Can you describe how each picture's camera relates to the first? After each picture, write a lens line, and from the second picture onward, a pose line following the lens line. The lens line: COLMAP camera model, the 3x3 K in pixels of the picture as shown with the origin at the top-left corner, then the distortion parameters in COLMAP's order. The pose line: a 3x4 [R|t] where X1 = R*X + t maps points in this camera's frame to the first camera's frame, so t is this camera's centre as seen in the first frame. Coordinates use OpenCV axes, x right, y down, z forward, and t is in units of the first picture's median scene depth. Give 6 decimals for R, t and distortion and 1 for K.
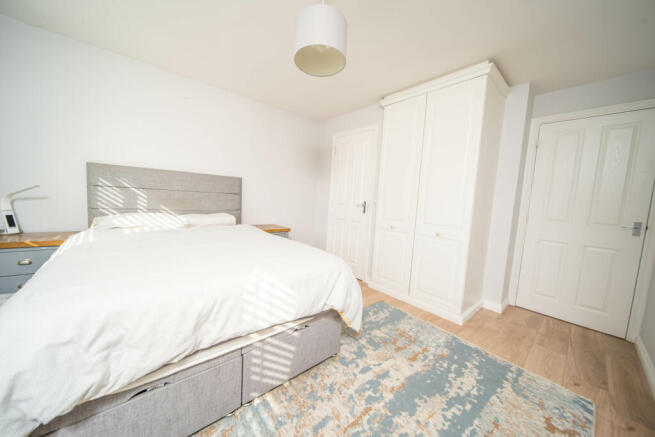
lens RADIAL K [[231.4, 0, 325.0], [0, 231.4, 216.3], [0, 0, 1]] dist [-0.001923, -0.000187]
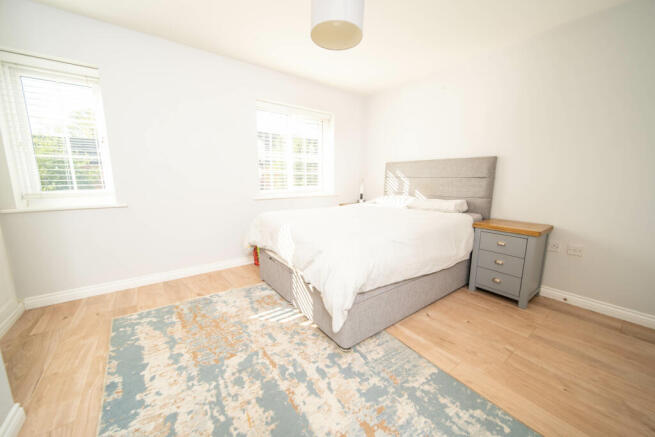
lens RADIAL K [[242.2, 0, 325.0], [0, 242.2, 216.9], [0, 0, 1]] dist [0.000882, 0.000025]
pose [[-0.086160, 0.103014, -0.990941, 1.007201], [-0.086710, 0.990090, 0.110465, -0.012639], [0.992501, 0.095442, -0.076374, 1.023758]]
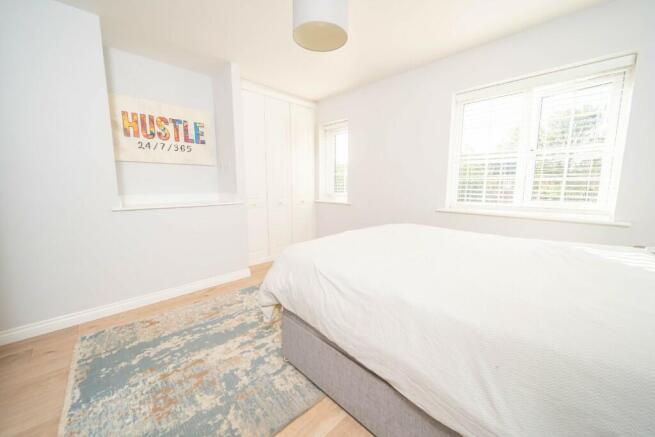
lens RADIAL K [[242.2, 0, 325.0], [0, 242.2, 216.9], [0, 0, 1]] dist [0.000882, 0.000025]
pose [[-0.996078, -0.052419, -0.071281, -0.004742], [-0.065988, 0.976786, 0.203802, -0.145443], [0.058943, 0.207707, -0.976414, 1.955119]]
